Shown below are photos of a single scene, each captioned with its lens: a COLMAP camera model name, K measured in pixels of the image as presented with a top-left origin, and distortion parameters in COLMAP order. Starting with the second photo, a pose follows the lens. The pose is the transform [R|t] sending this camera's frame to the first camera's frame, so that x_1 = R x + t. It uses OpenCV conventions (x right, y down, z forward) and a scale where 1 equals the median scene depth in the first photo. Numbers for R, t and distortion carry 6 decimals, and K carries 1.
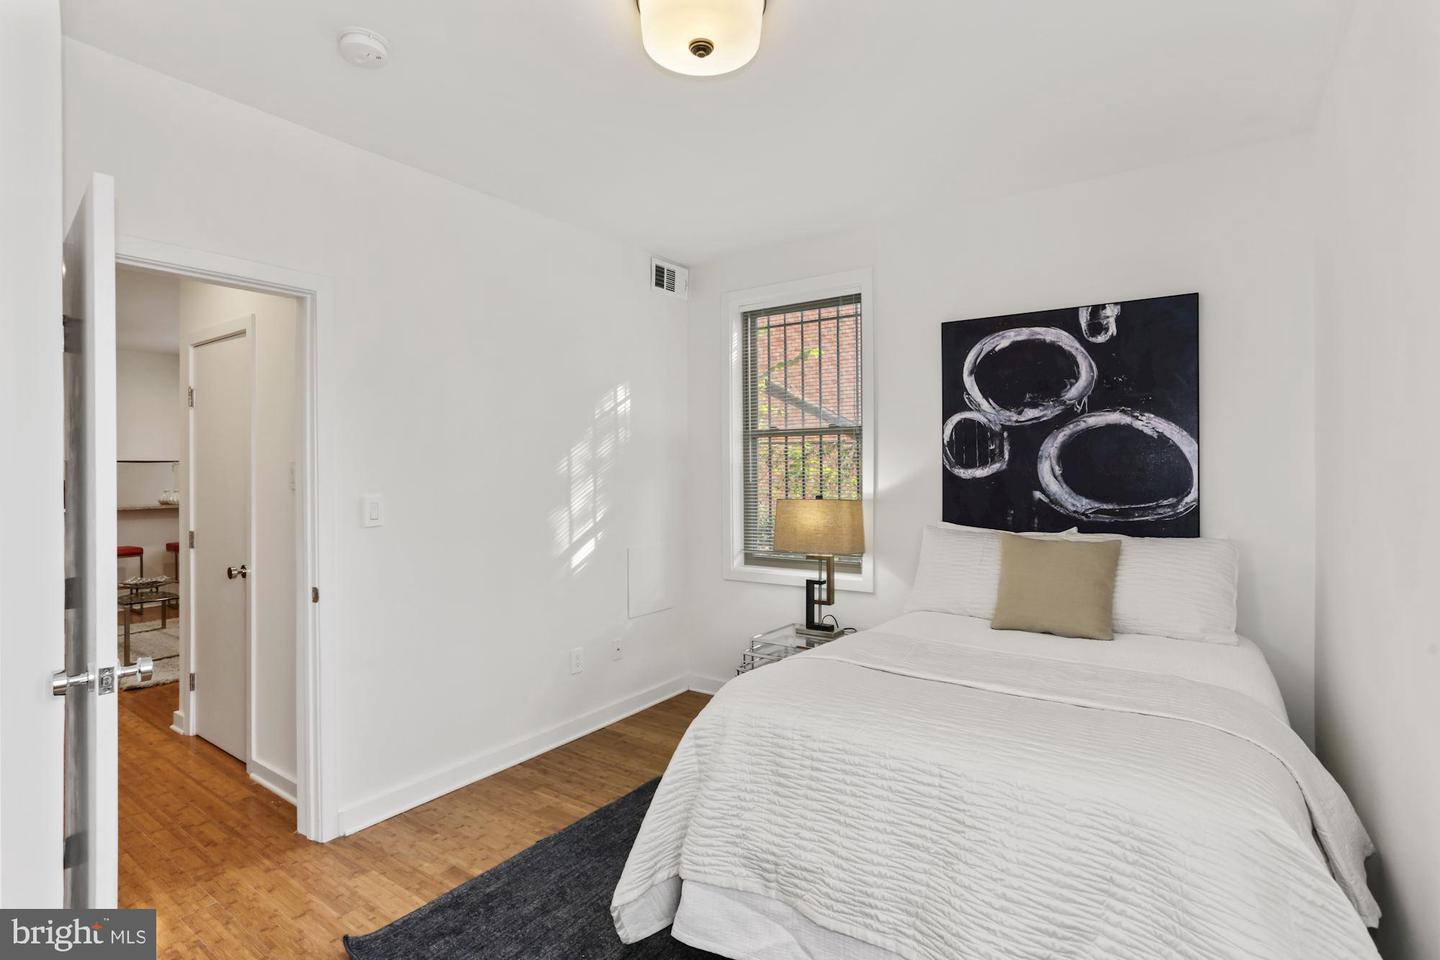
lens RADIAL K [[694.0, 0, 720.7], [0, 694.0, 474.9], [0, 0, 1]] dist [-0.020109, 0.005201]
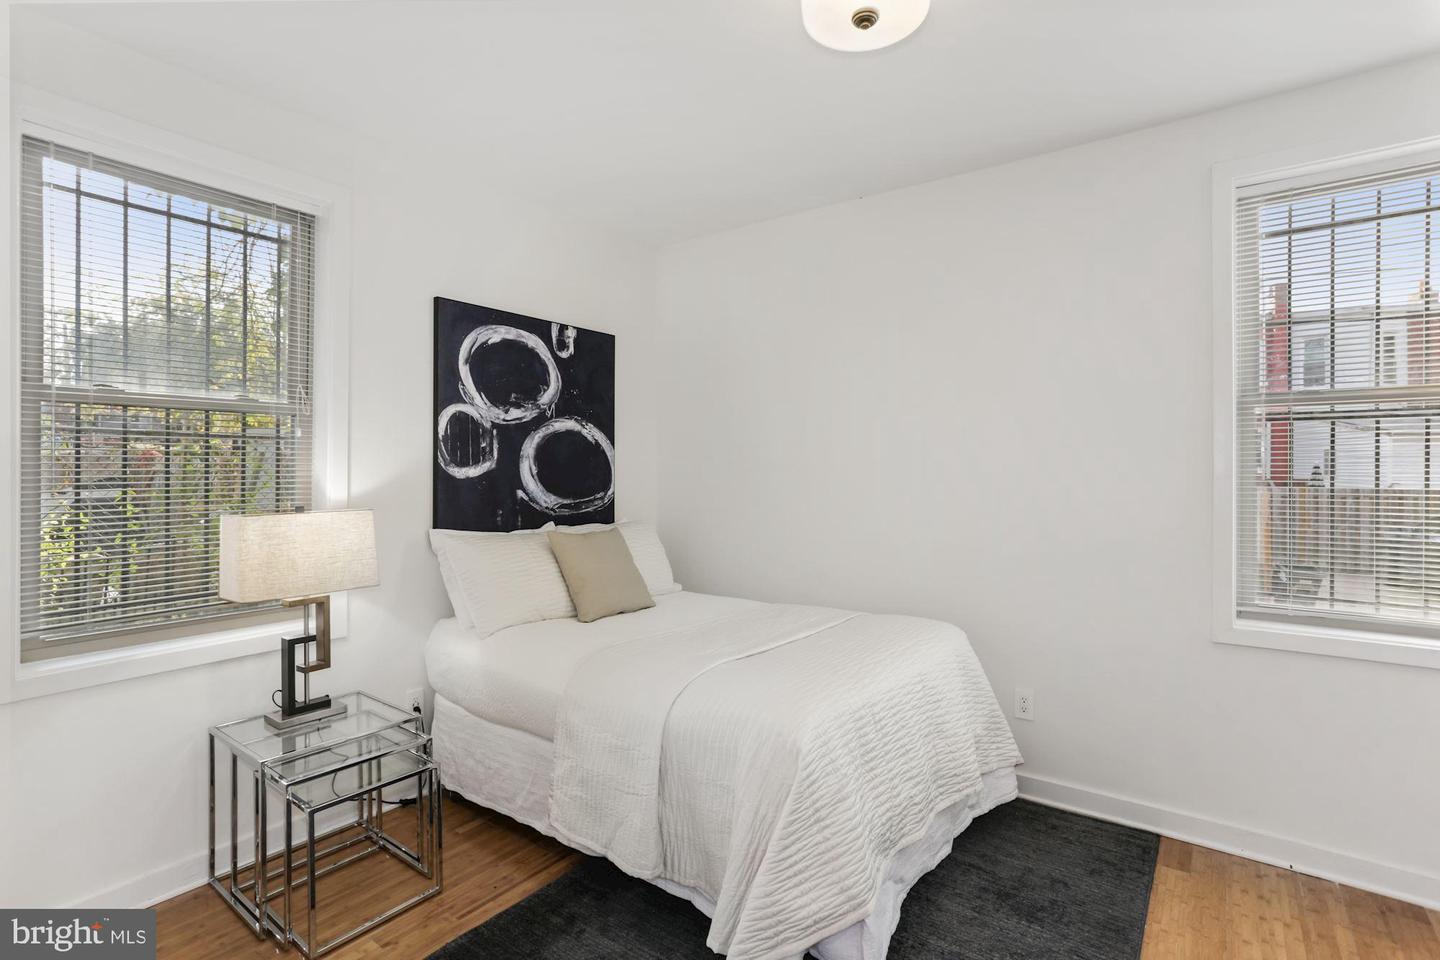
lens RADIAL K [[694.0, 0, 719.4], [0, 694.0, 475.5], [0, 0, 1]] dist [-0.020109, 0.005201]
pose [[0.051686, -0.001263, 0.998663, -0.553544], [0.004864, 0.999988, 0.001013, 0.002481], [-0.998652, 0.004805, 0.051691, 0.654689]]
